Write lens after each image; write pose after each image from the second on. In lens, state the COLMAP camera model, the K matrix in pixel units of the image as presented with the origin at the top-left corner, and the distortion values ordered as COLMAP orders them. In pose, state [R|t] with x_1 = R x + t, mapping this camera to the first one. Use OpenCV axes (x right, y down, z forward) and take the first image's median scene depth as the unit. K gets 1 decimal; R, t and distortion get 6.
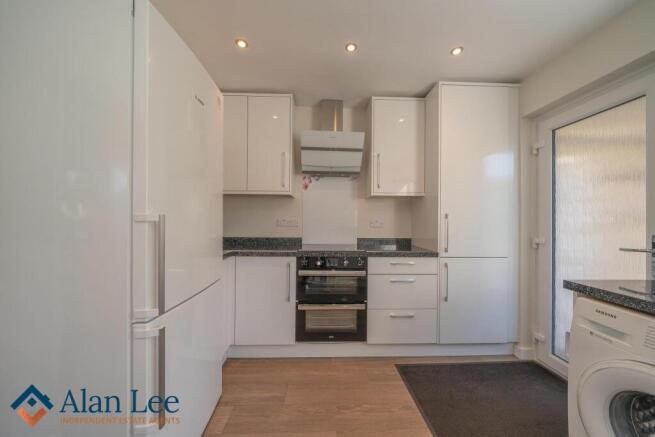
lens RADIAL K [[235.6, 0, 332.9], [0, 235.6, 218.8], [0, 0, 1]] dist [-0.002415, -0.000184]
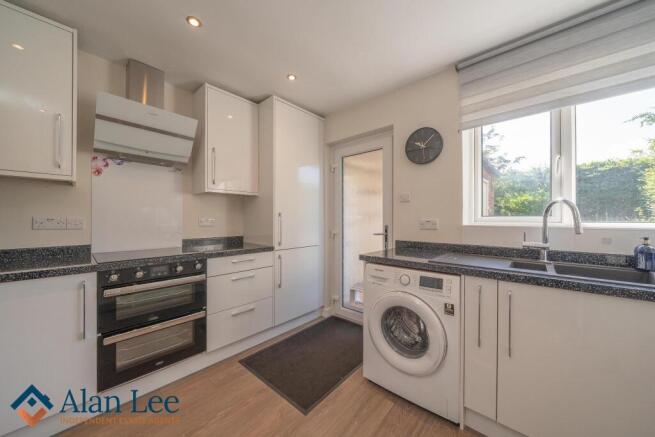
lens RADIAL K [[235.6, 0, 332.9], [0, 235.6, 218.8], [0, 0, 1]] dist [-0.002415, -0.000184]
pose [[0.684227, -0.007913, 0.729226, -0.182675], [0.001613, 0.999955, 0.009337, -0.000968], [-0.729267, -0.005213, 0.684209, 0.015674]]
